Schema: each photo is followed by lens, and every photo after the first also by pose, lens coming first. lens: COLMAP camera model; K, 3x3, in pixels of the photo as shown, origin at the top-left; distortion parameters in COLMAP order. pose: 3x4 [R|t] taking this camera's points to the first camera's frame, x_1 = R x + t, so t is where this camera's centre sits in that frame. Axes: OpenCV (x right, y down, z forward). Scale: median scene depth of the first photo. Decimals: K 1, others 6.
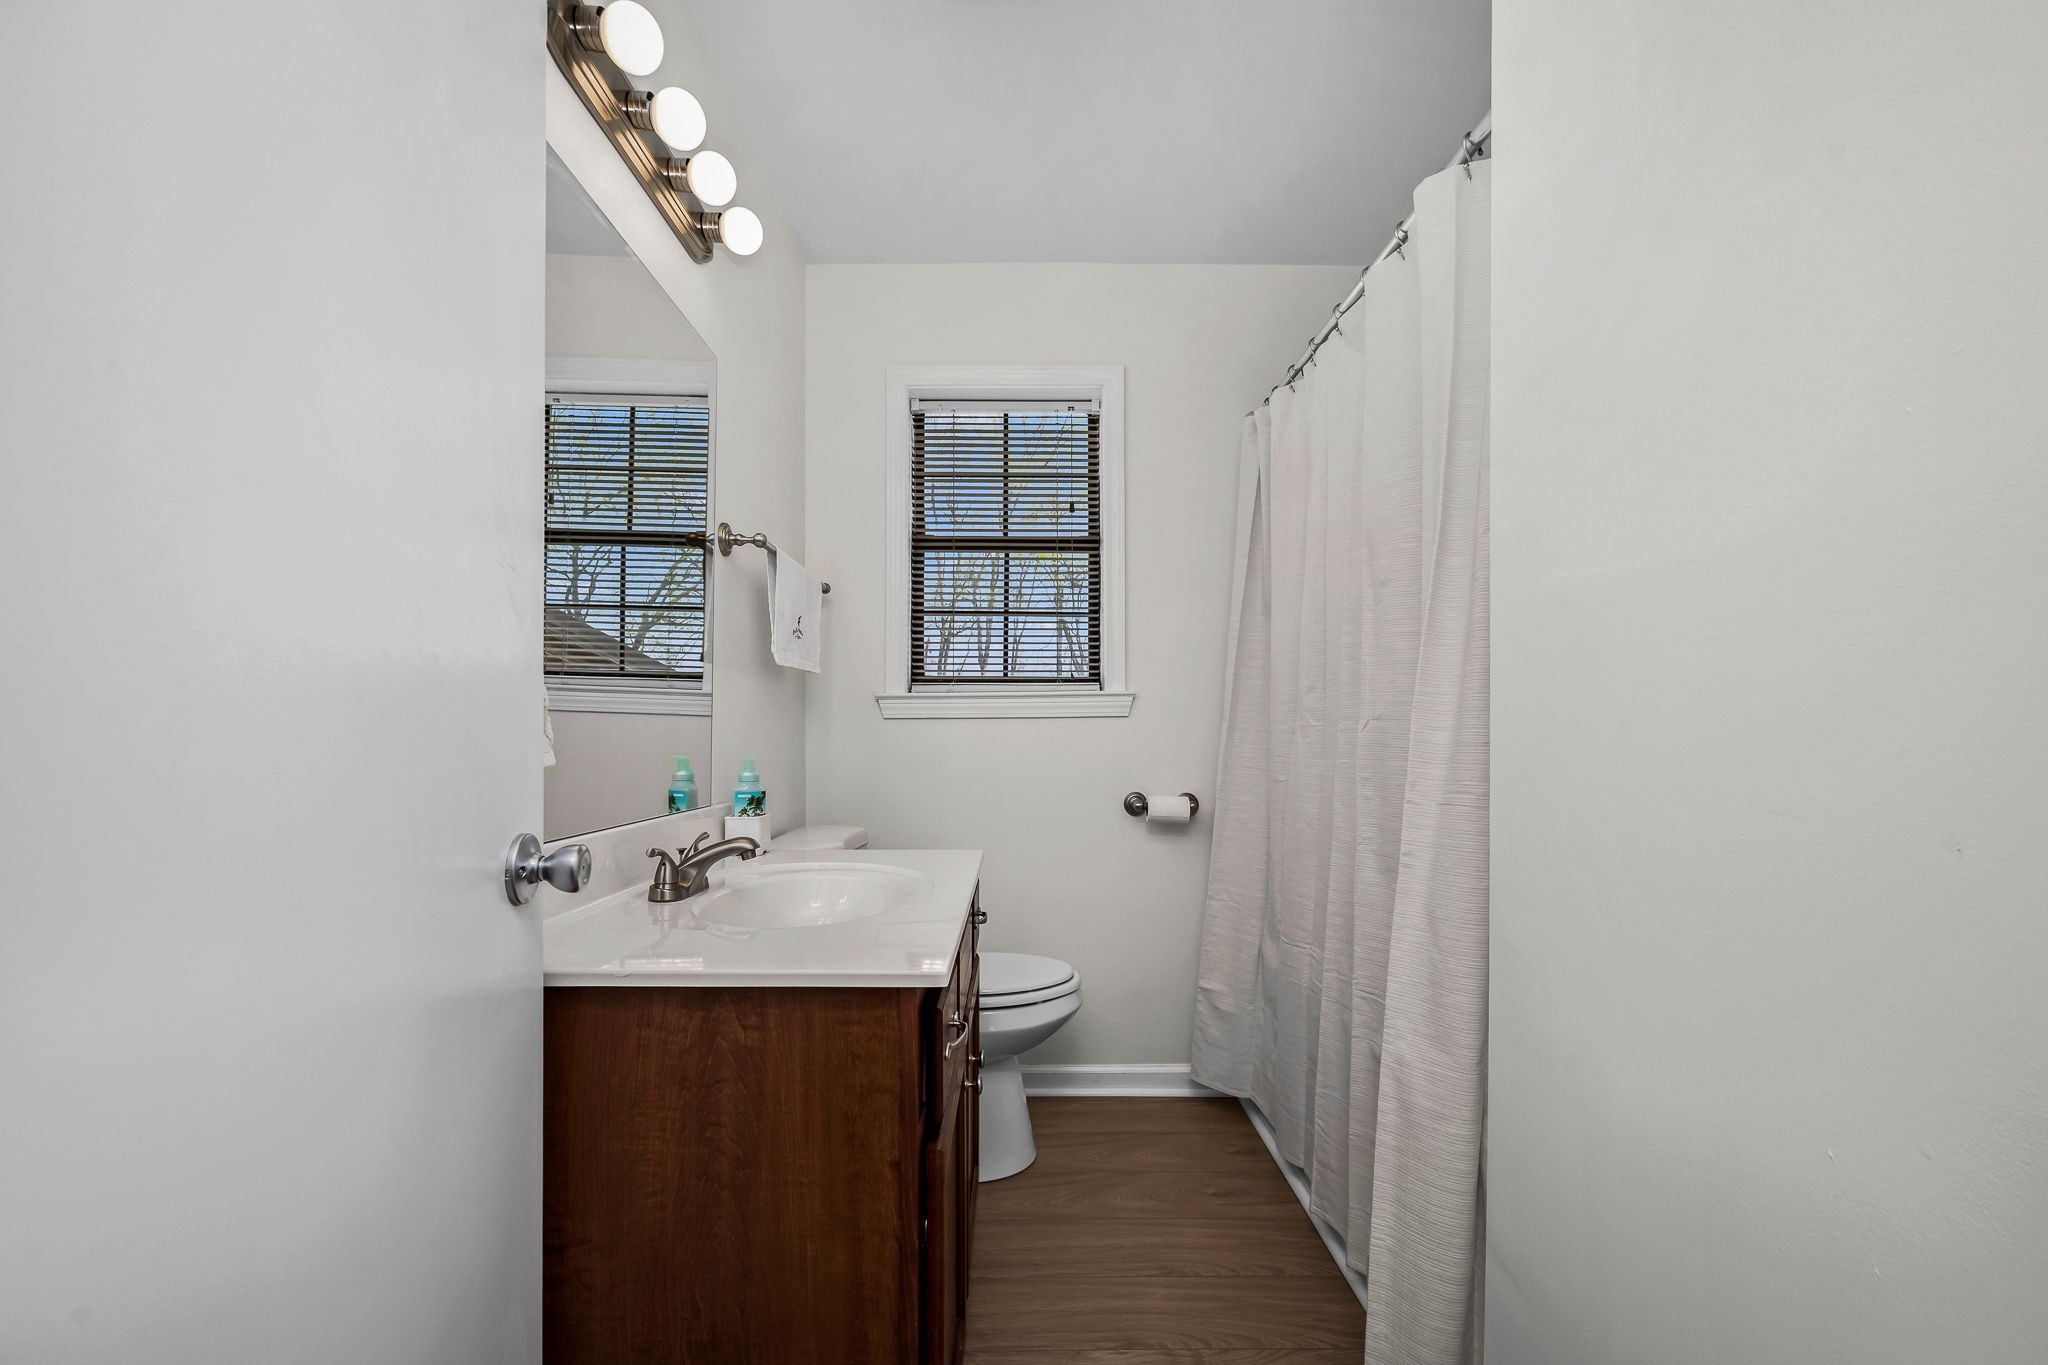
lens RADIAL K [[841.3, 0, 1018.4], [0, 841.3, 718.8], [0, 0, 1]] dist [-0.004395, 0.001102]
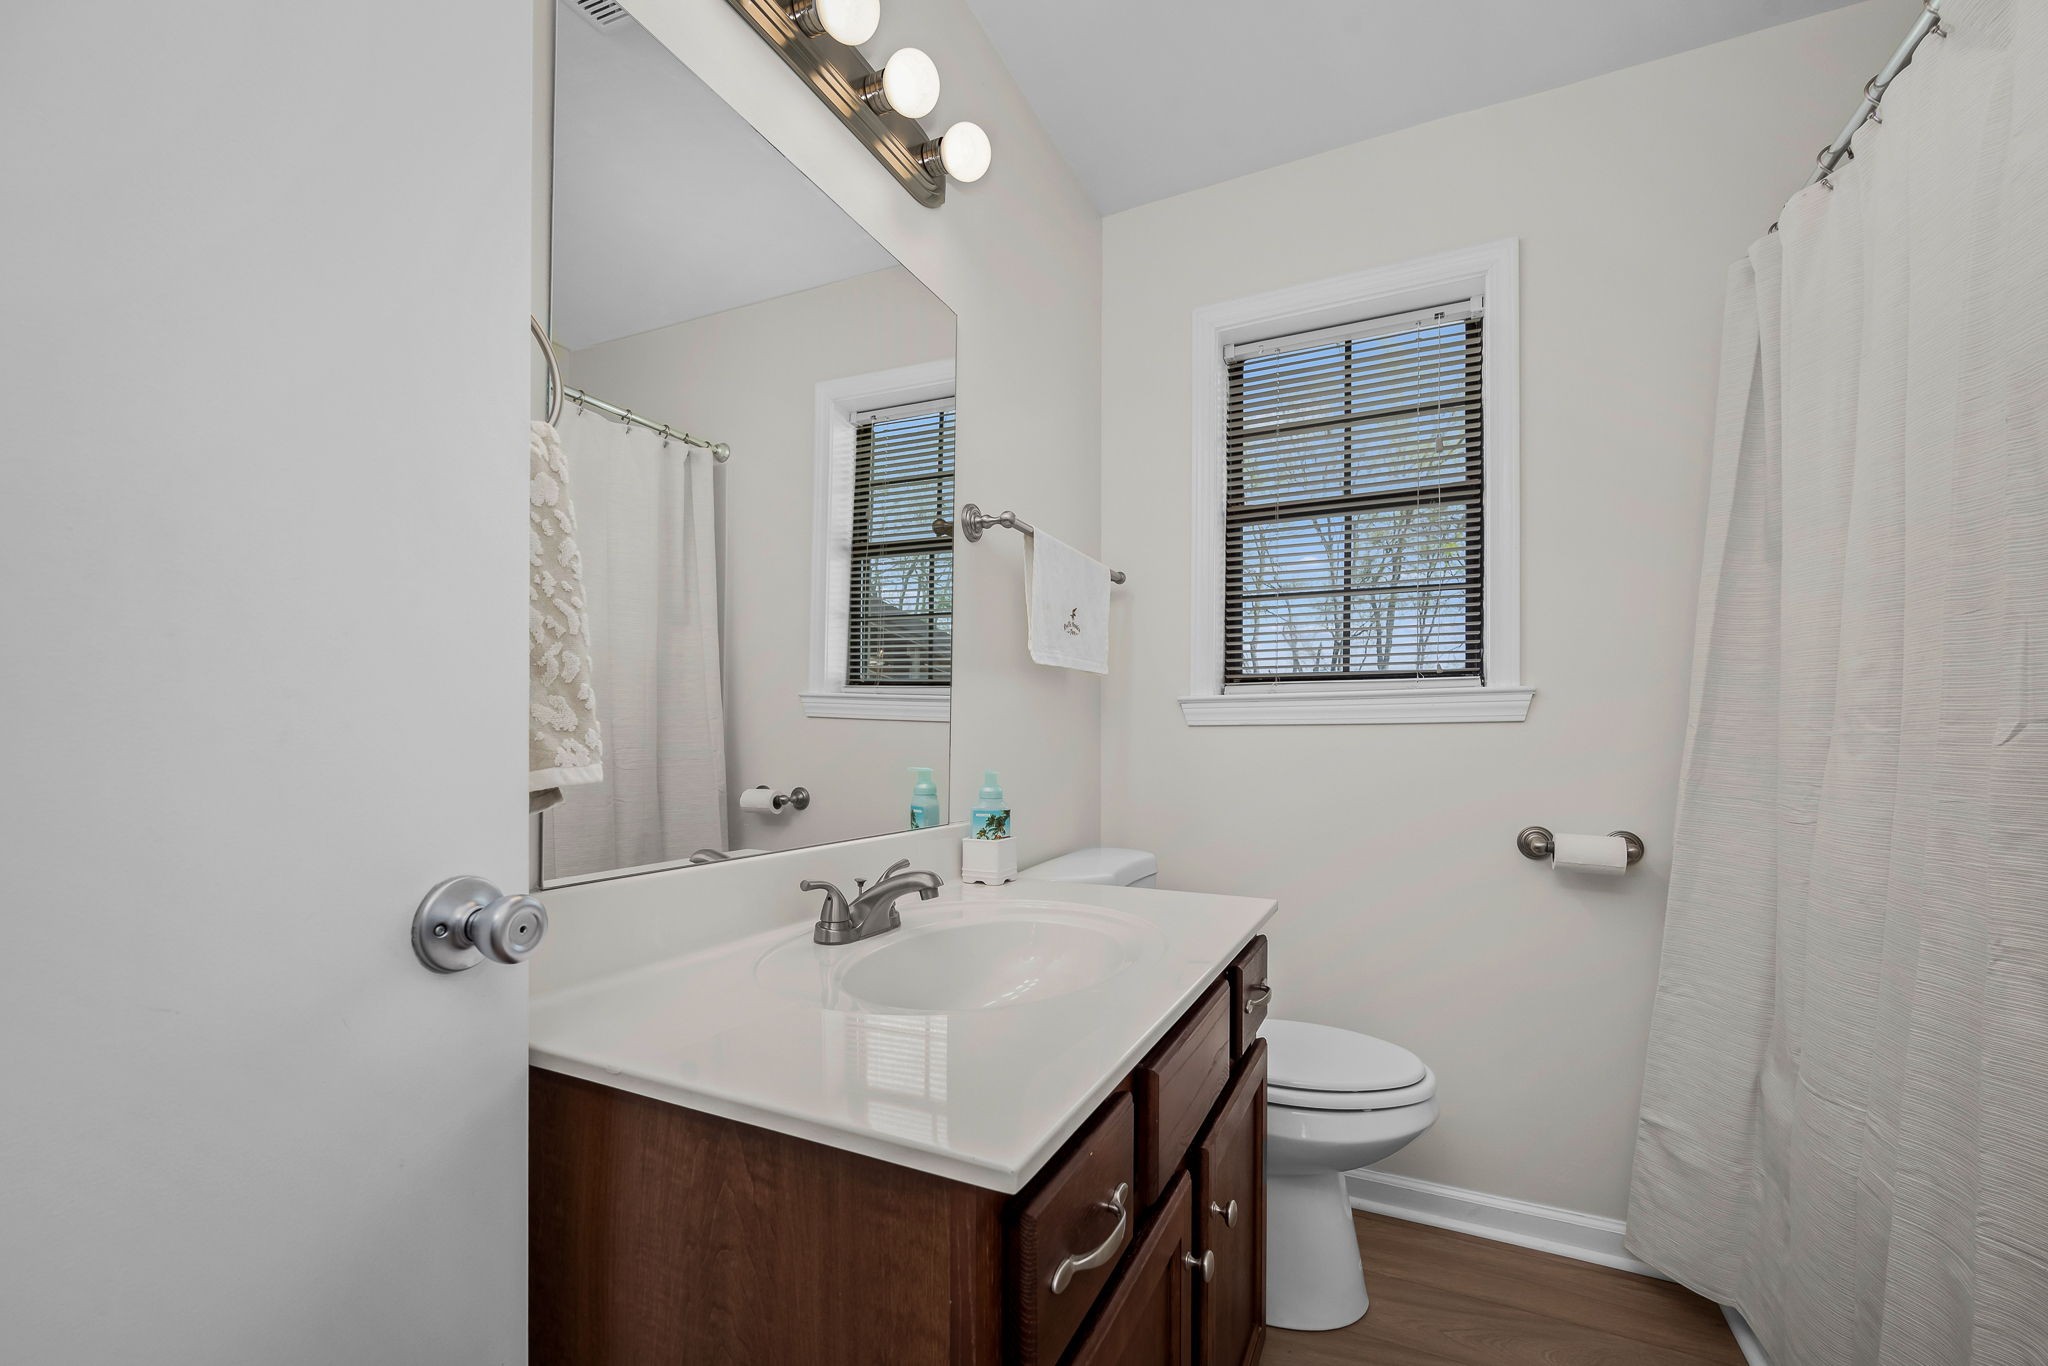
lens RADIAL K [[841.3, 0, 1003.1], [0, 841.3, 735.7], [0, 0, 1]] dist [-0.004395, 0.001102]
pose [[0.896337, 0.000346, -0.443374, 0.055379], [0.003904, 0.999955, 0.008673, 0.002057], [0.443357, -0.009505, 0.896295, 0.172945]]
